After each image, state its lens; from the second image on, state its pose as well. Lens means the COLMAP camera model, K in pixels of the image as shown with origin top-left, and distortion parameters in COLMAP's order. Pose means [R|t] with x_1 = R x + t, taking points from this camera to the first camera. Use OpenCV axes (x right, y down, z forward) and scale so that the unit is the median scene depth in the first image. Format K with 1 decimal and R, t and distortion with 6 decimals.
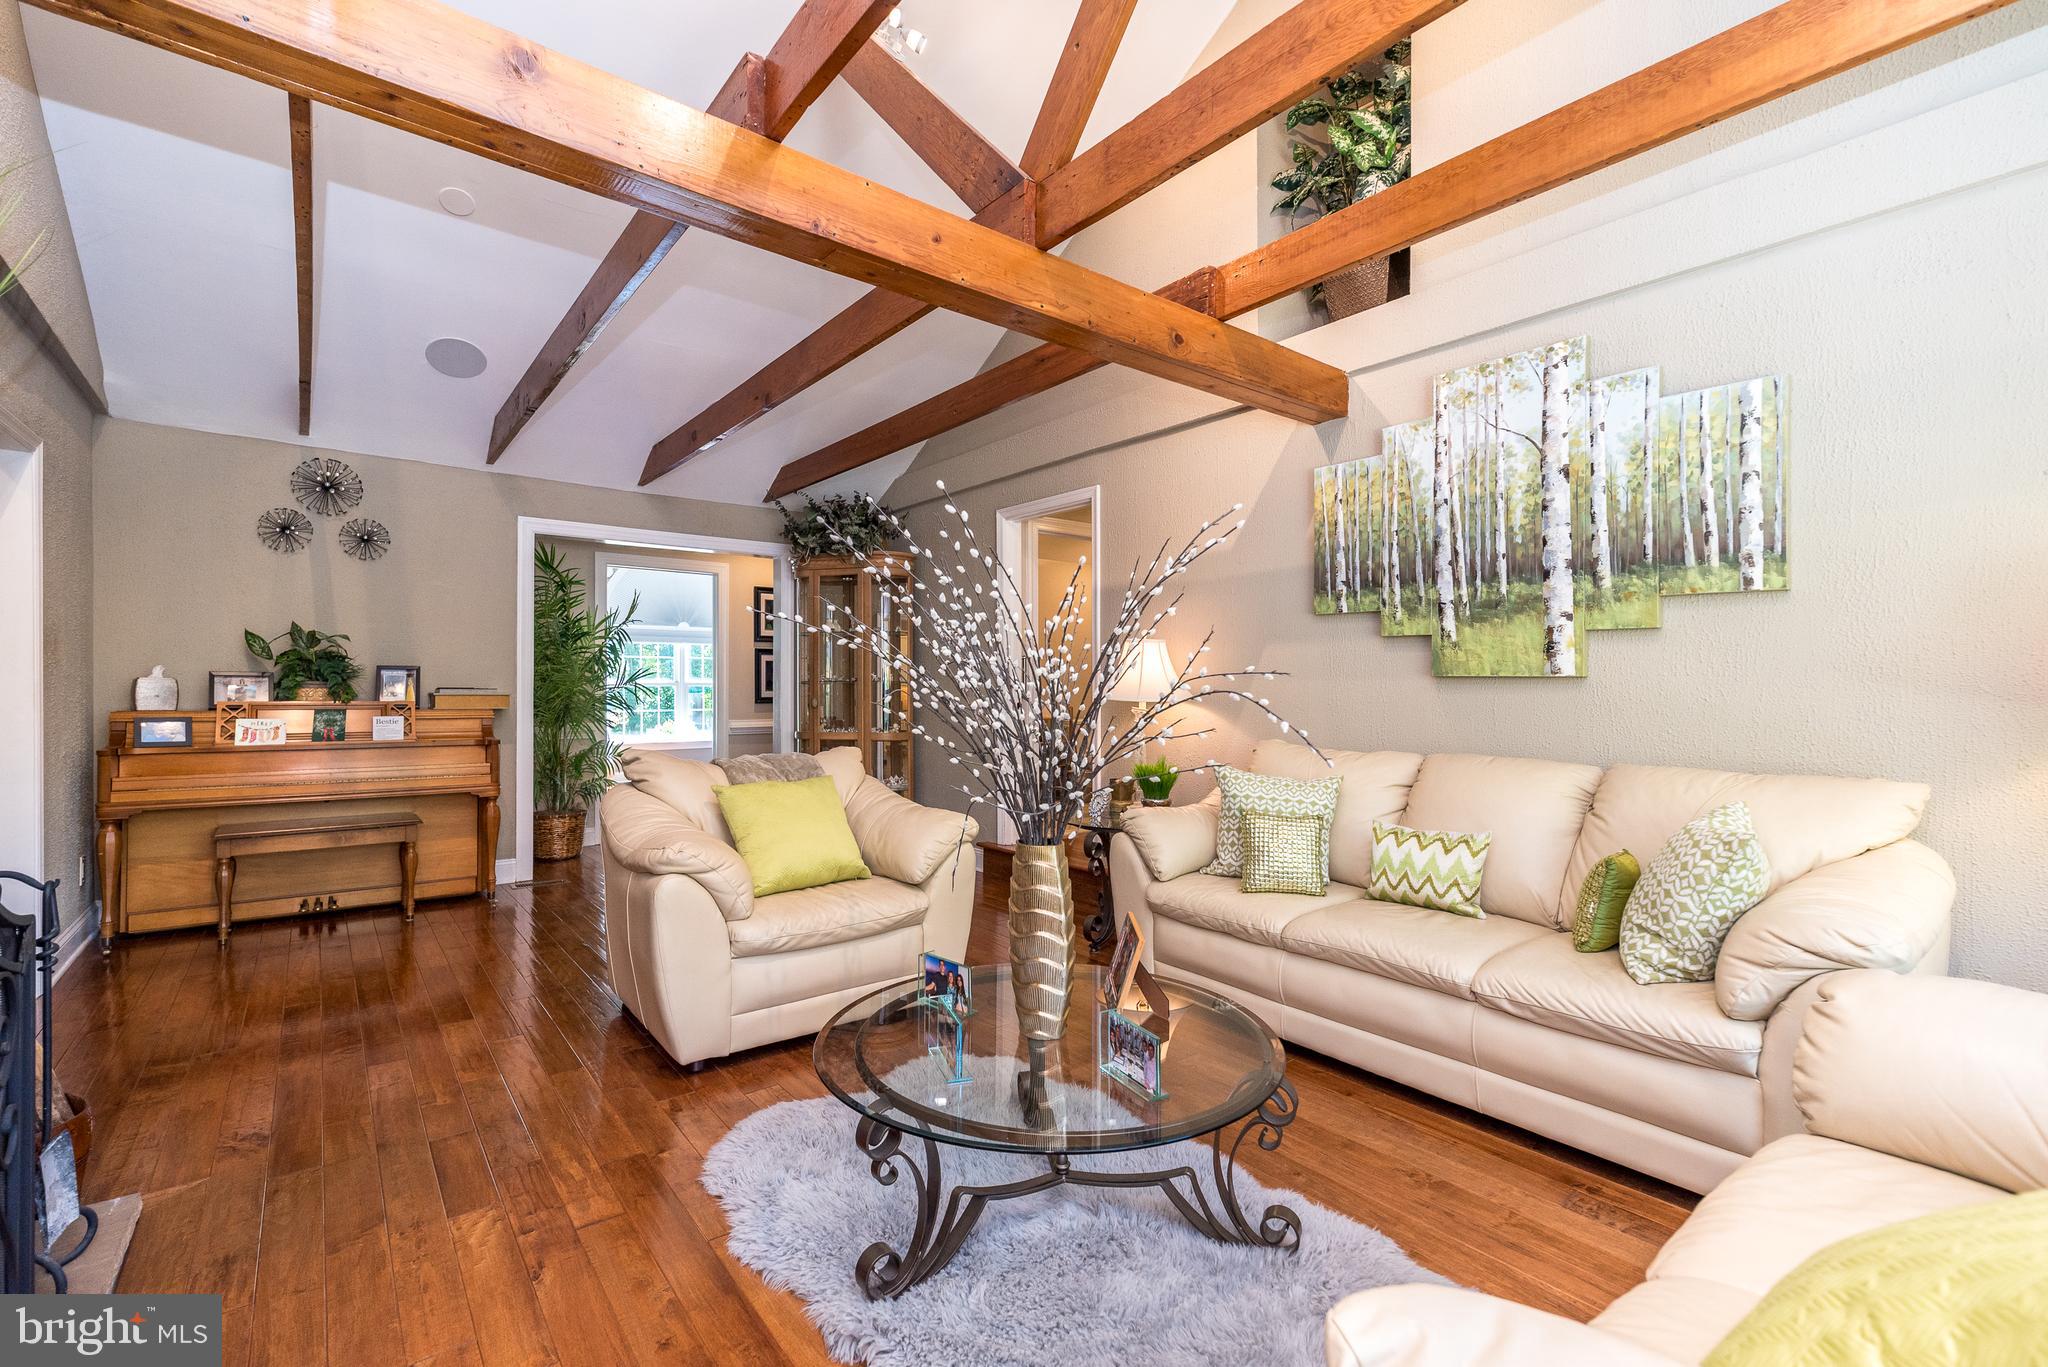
lens RADIAL K [[894.2, 0, 1027.0], [0, 894.2, 684.3], [0, 0, 1]] dist [0.007976, -0.000100]
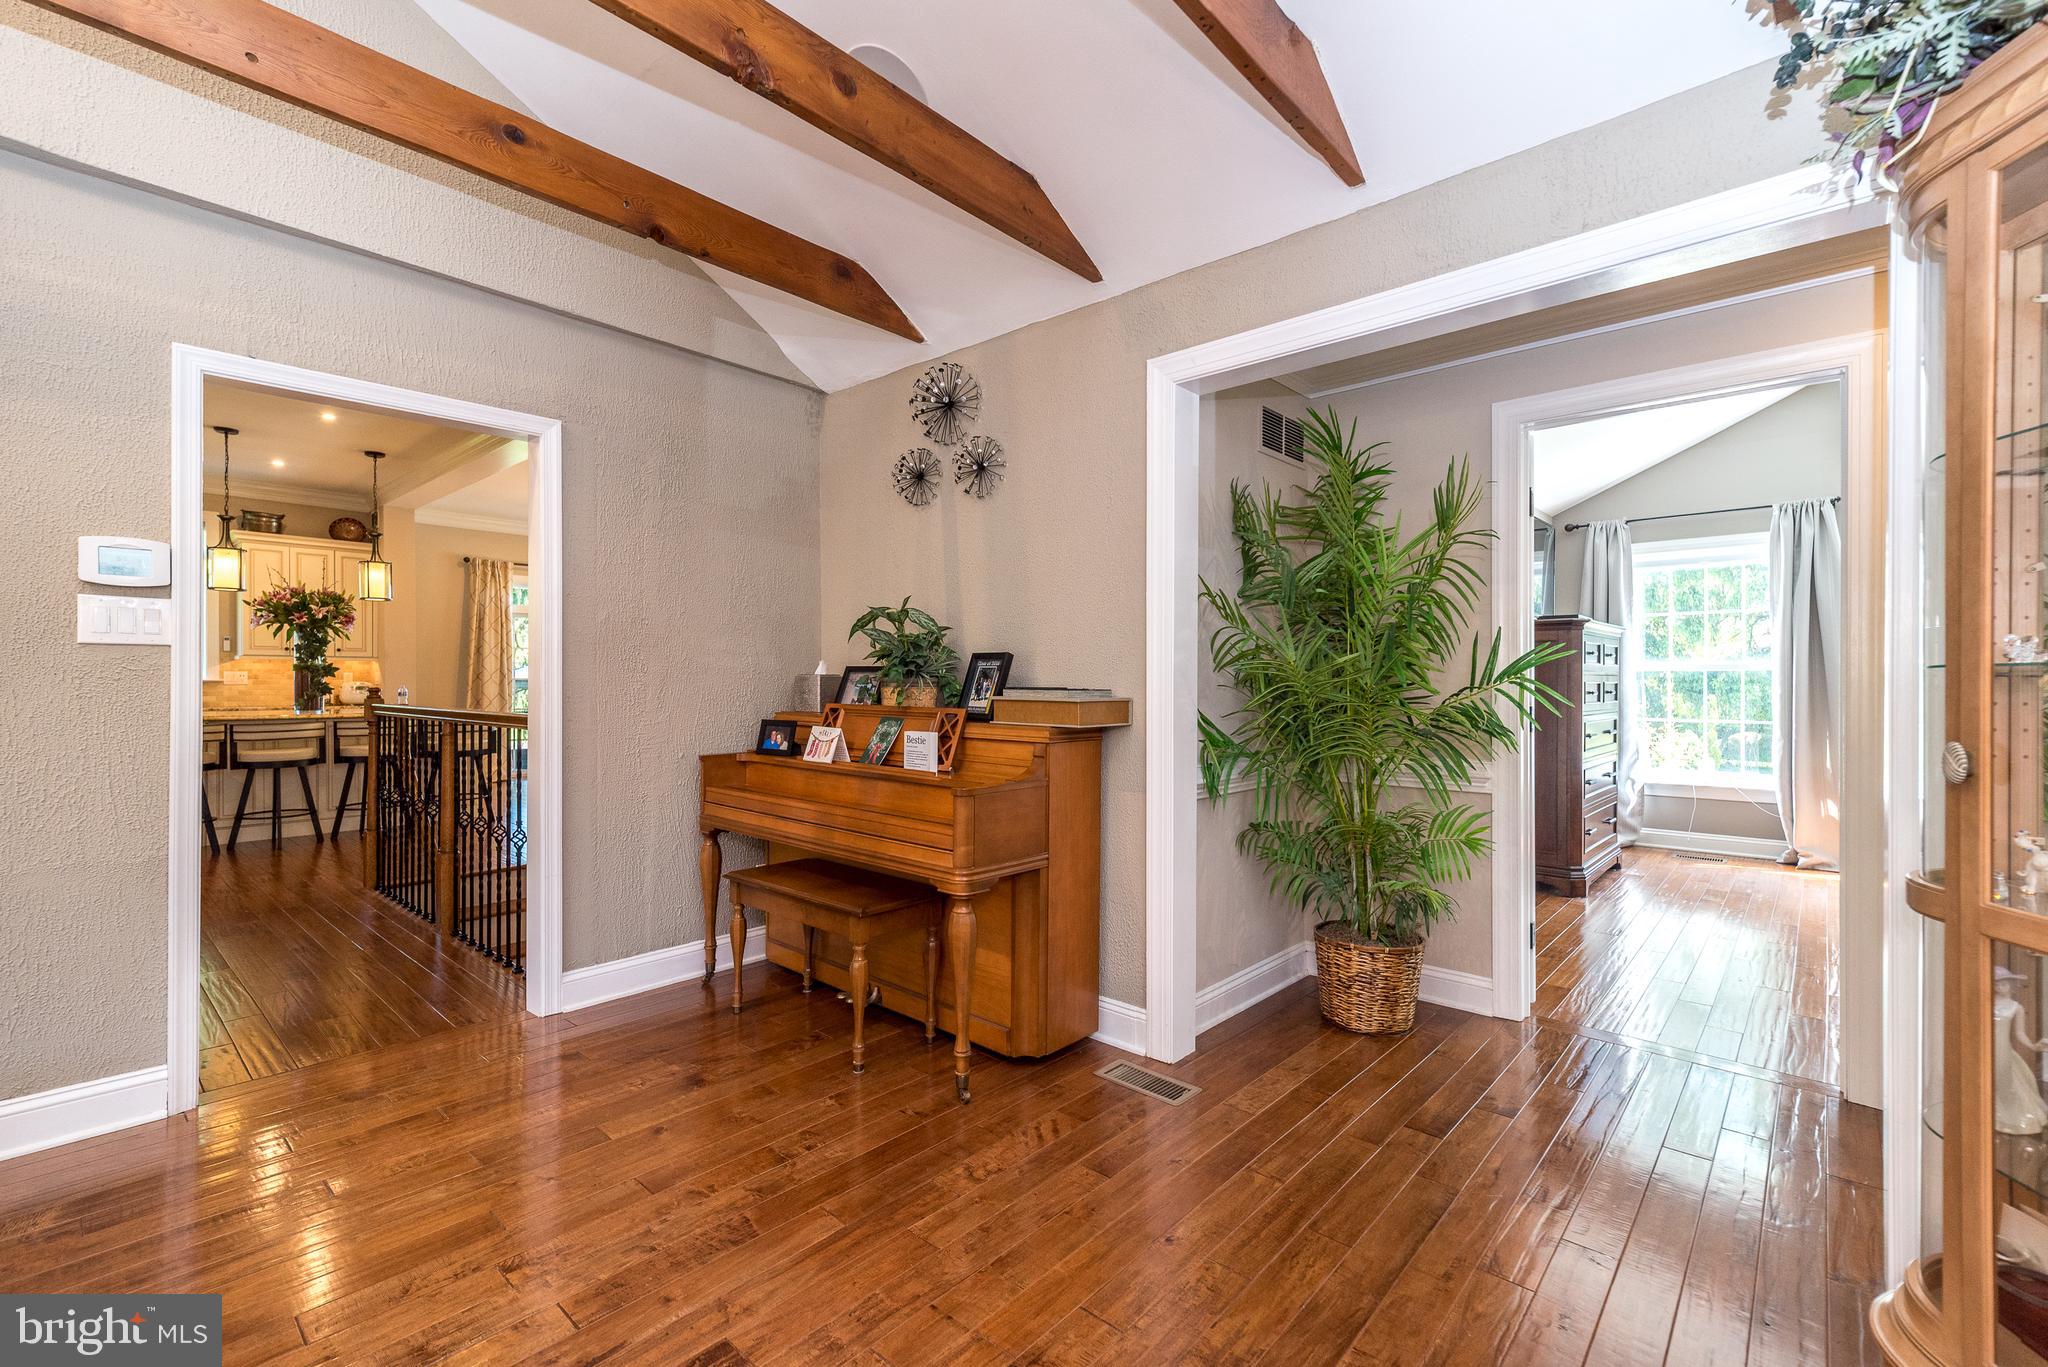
lens RADIAL K [[894.2, 0, 1026.1], [0, 894.2, 686.5], [0, 0, 1]] dist [0.007976, -0.000100]
pose [[0.163476, 0.001129, -0.986547, -0.070383], [0.001528, 0.999998, 0.001397, 0.002622], [0.986546, -0.001736, 0.163474, 0.960652]]
